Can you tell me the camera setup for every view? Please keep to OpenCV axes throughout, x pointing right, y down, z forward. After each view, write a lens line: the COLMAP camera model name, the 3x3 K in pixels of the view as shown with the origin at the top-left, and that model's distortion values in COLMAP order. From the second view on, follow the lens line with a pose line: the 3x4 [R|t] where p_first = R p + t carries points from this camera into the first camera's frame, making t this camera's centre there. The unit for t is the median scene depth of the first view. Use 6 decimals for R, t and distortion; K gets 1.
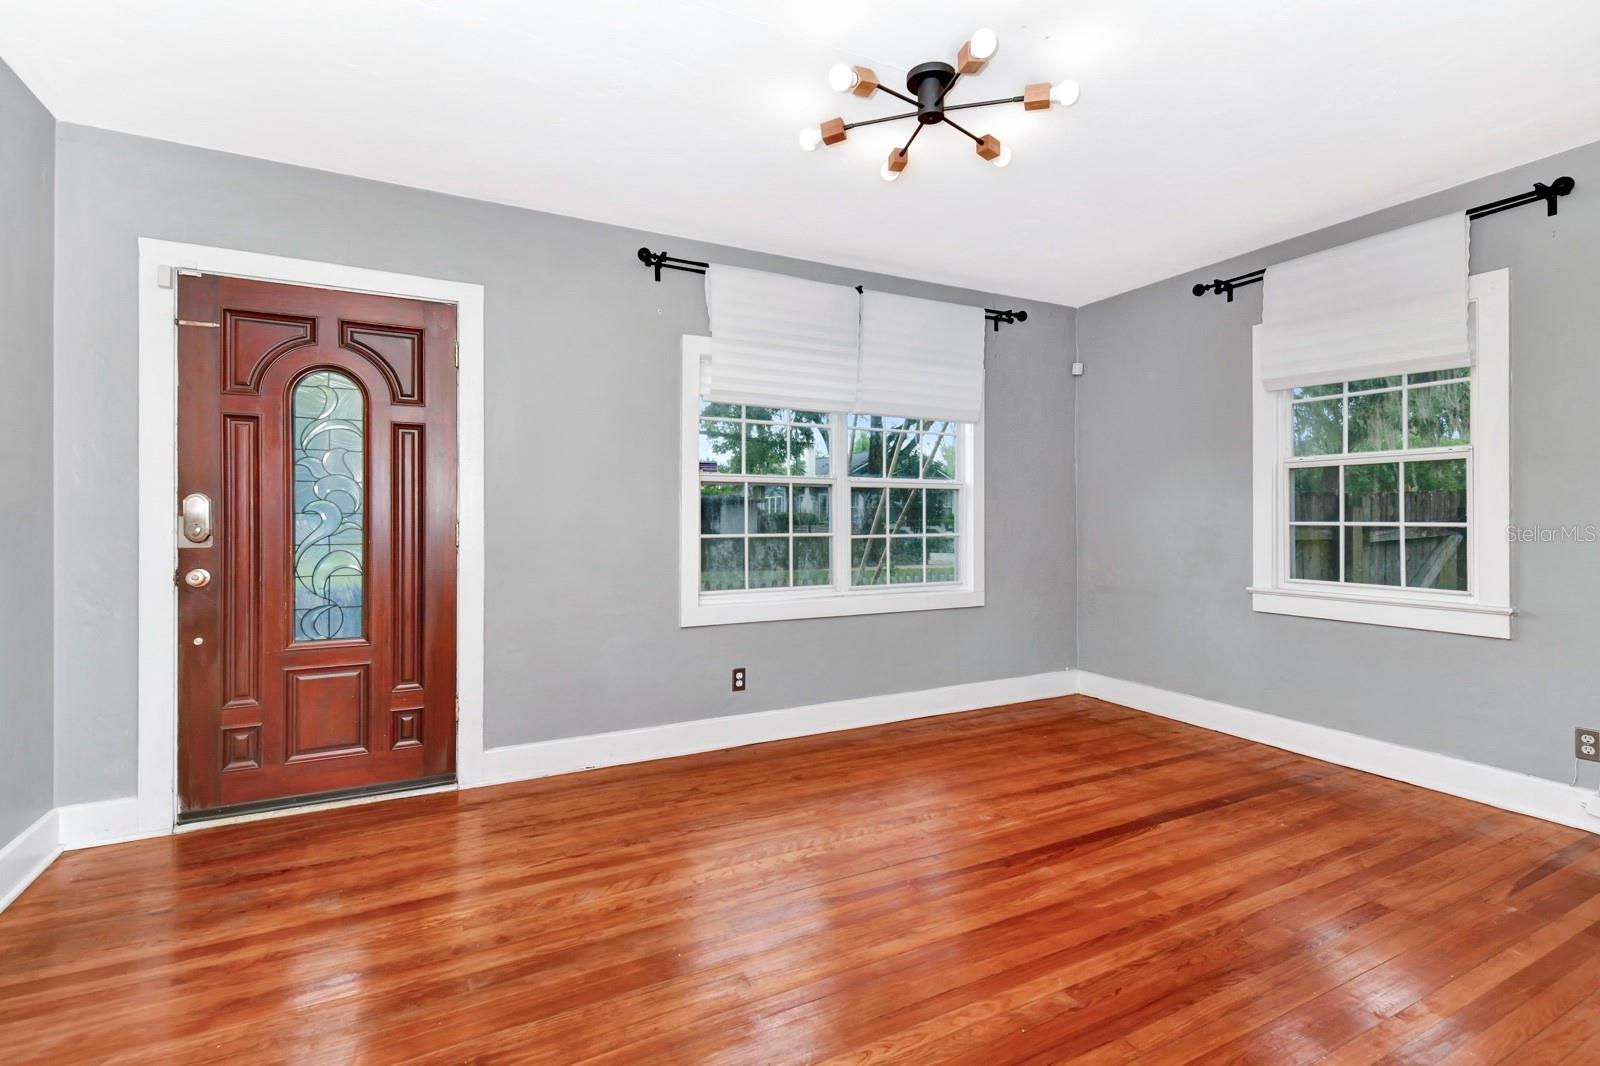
lens RADIAL K [[741.8, 0, 813.0], [0, 741.8, 513.3], [0, 0, 1]] dist [0.011420, -0.000130]
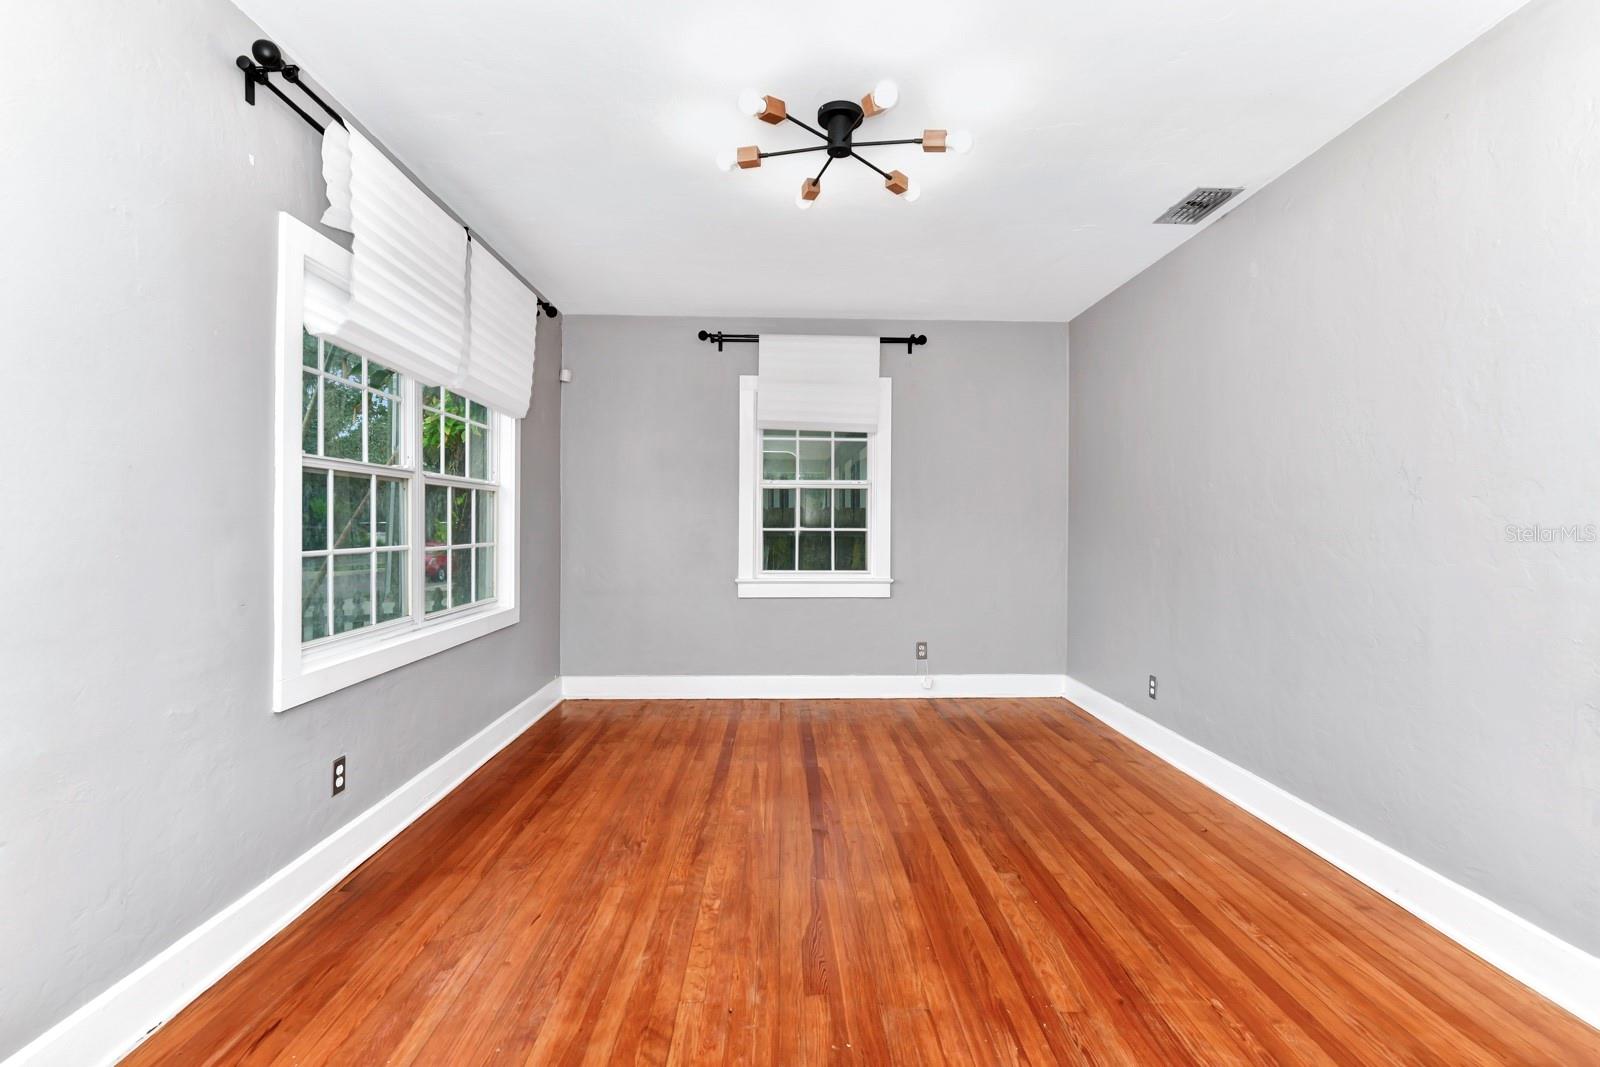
lens RADIAL K [[723.8, 0, 807.1], [0, 723.8, 525.3], [0, 0, 1]] dist [0.007221, -0.000660]
pose [[0.435603, -0.000761, 0.900138, -0.584933], [-0.007538, 0.999961, 0.004493, -0.000386], [-0.900107, -0.008742, 0.435581, 0.428526]]
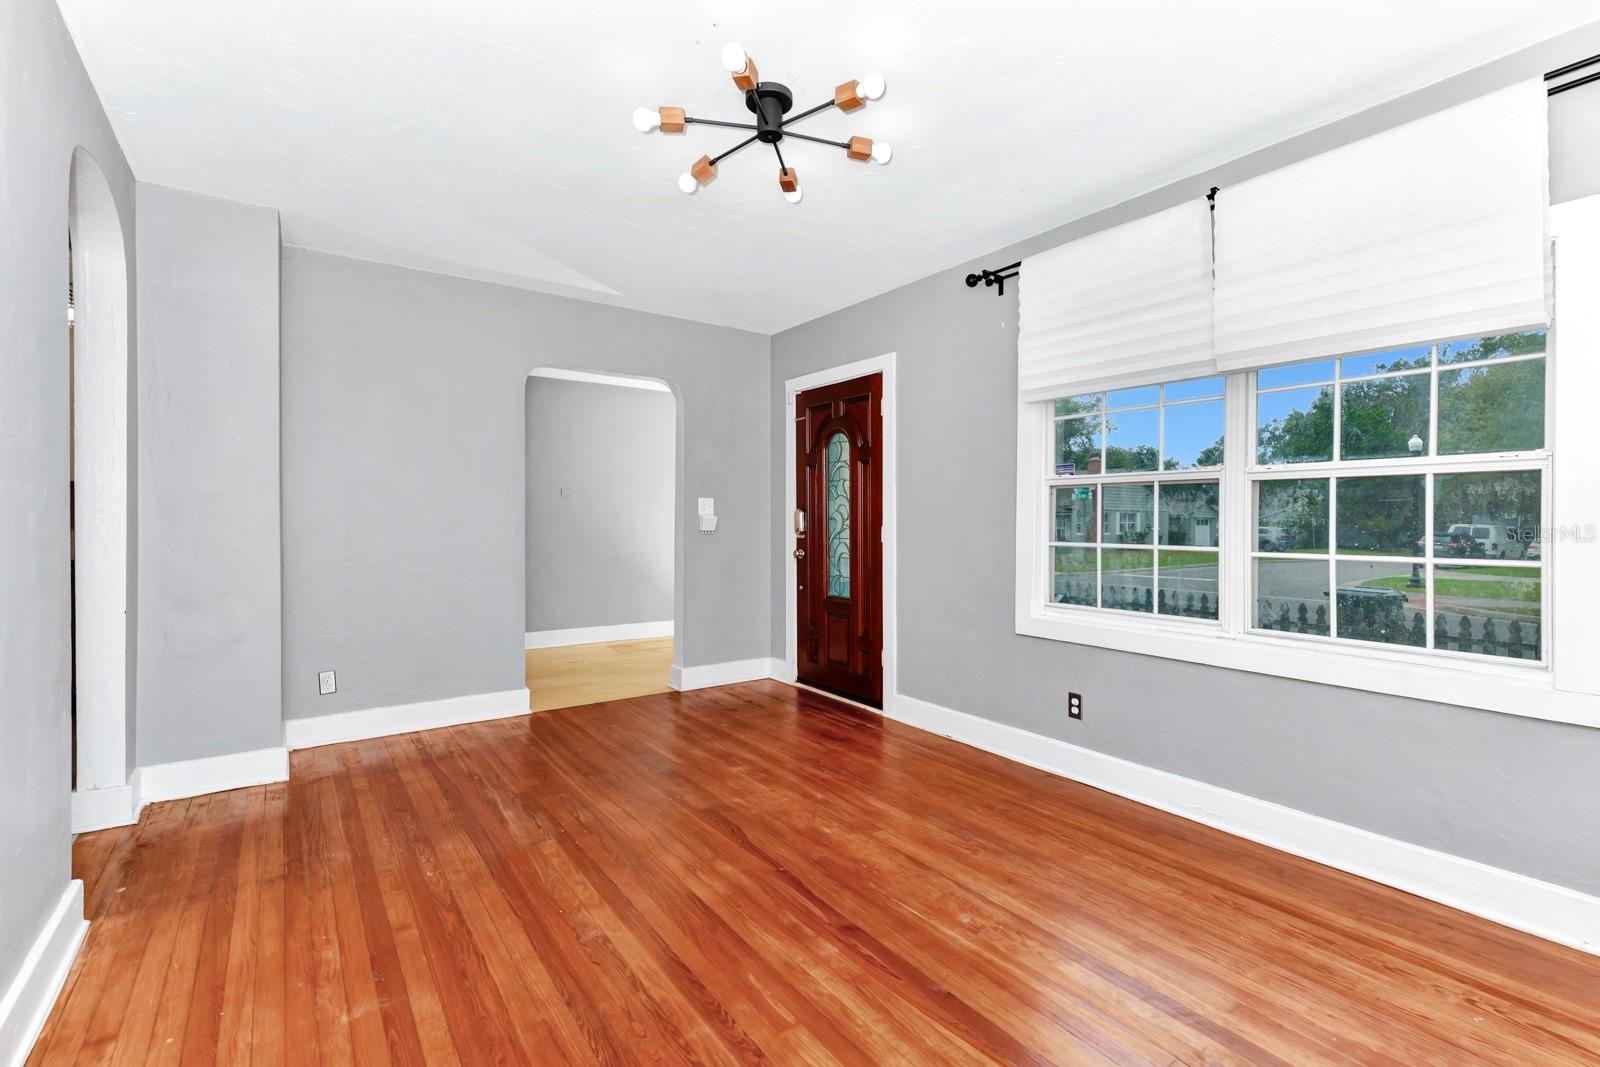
lens RADIAL K [[723.8, 0, 807.1], [0, 723.8, 525.3], [0, 0, 1]] dist [0.007221, -0.000660]
pose [[0.137847, 0.006507, -0.990432, 0.854524], [-0.001841, 0.999978, 0.006314, 0.002361], [0.990452, 0.000953, 0.137856, 0.667705]]
